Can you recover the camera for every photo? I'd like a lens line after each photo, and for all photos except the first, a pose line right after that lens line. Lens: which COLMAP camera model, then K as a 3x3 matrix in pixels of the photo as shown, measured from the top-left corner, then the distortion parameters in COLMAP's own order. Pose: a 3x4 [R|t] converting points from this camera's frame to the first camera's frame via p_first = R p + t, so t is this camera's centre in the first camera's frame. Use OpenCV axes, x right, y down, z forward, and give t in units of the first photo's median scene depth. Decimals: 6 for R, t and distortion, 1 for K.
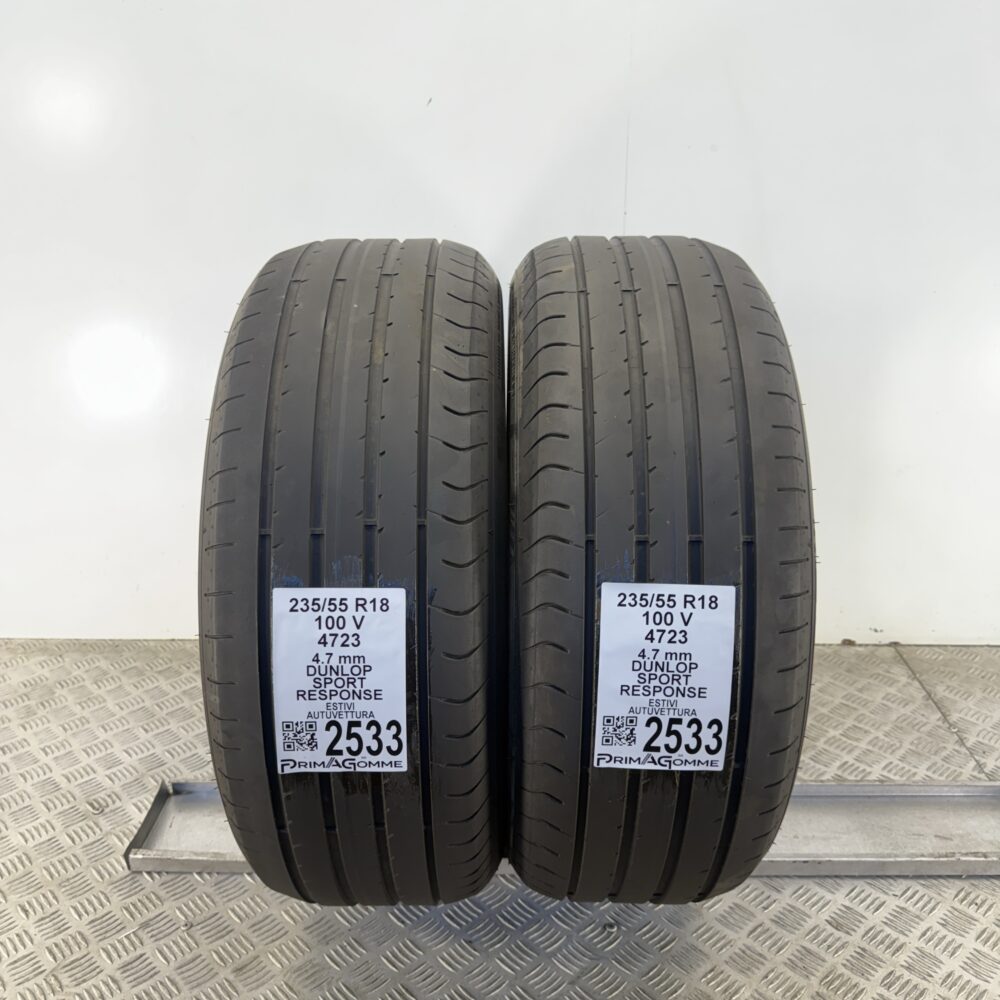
lens RADIAL K [[988.8, 0, 500.0], [0, 988.8, 500.0], [0, 0, 1]] dist [0.158010, -0.441866]
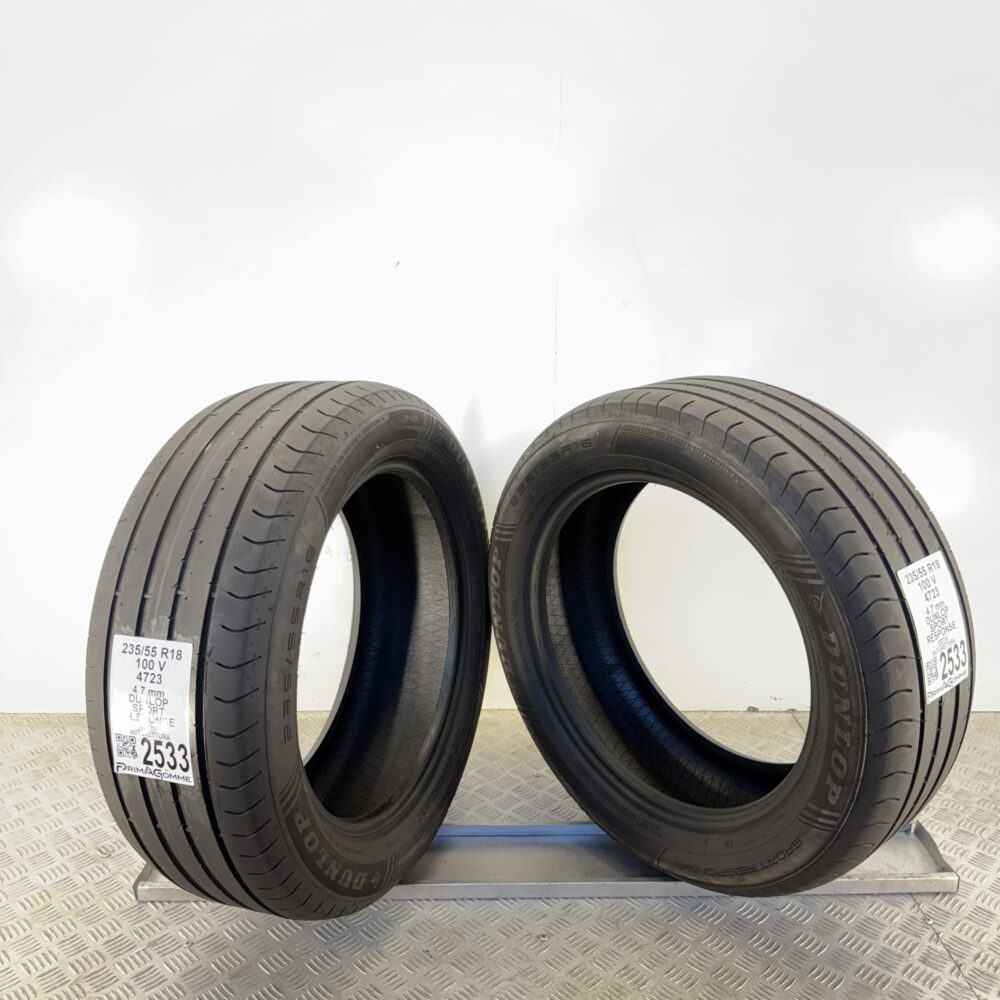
lens RADIAL K [[988.8, 0, 500.0], [0, 988.8, 500.0], [0, 0, 1]] dist [0.158010, -0.441866]
pose [[0.930215, 0.046362, -0.364076, 0.760949], [-0.084082, 0.992526, -0.088439, -0.018715], [0.357254, 0.112880, 0.927161, -0.122000]]
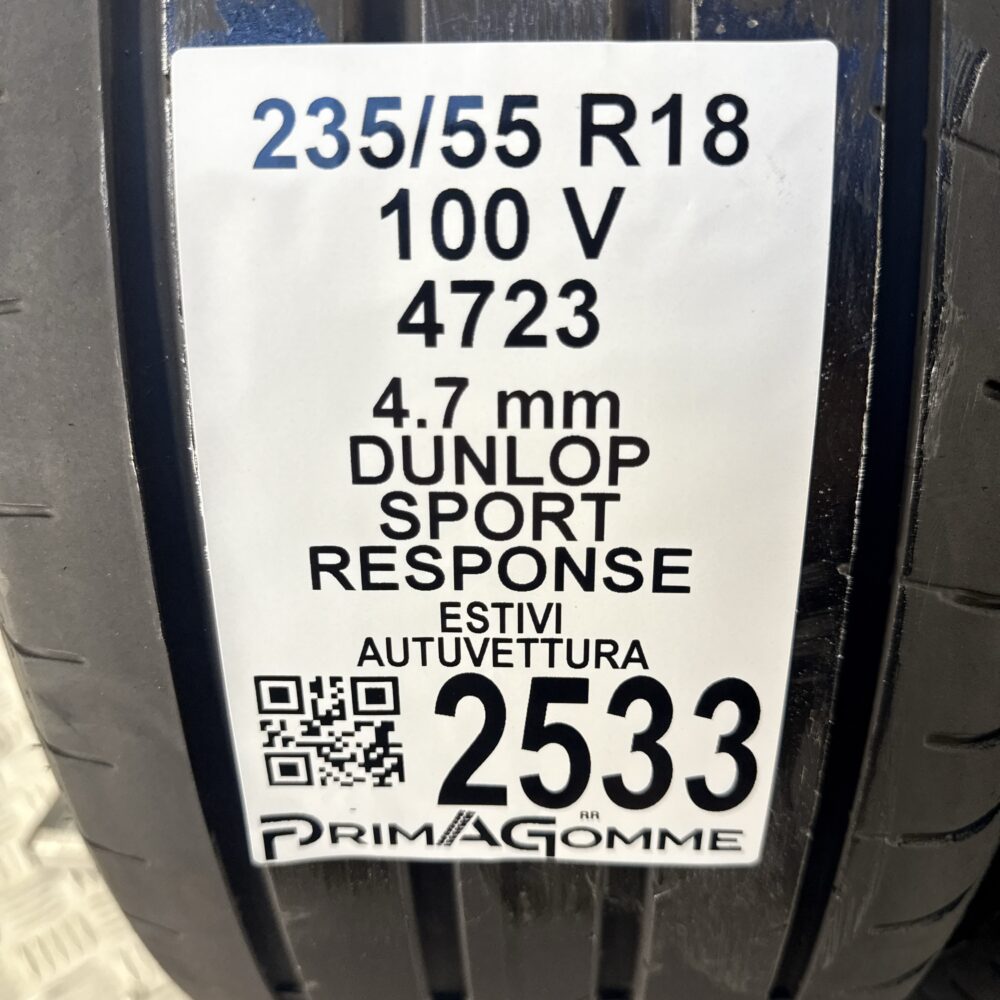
lens RADIAL K [[988.8, 0, 500.0], [0, 988.8, 500.0], [0, 0, 1]] dist [0.158010, -0.441866]
pose [[0.998582, 0.003999, -0.053077, -0.148554], [0.004079, 0.988493, 0.151211, 0.146267], [0.053071, -0.151213, 0.987076, 0.781515]]
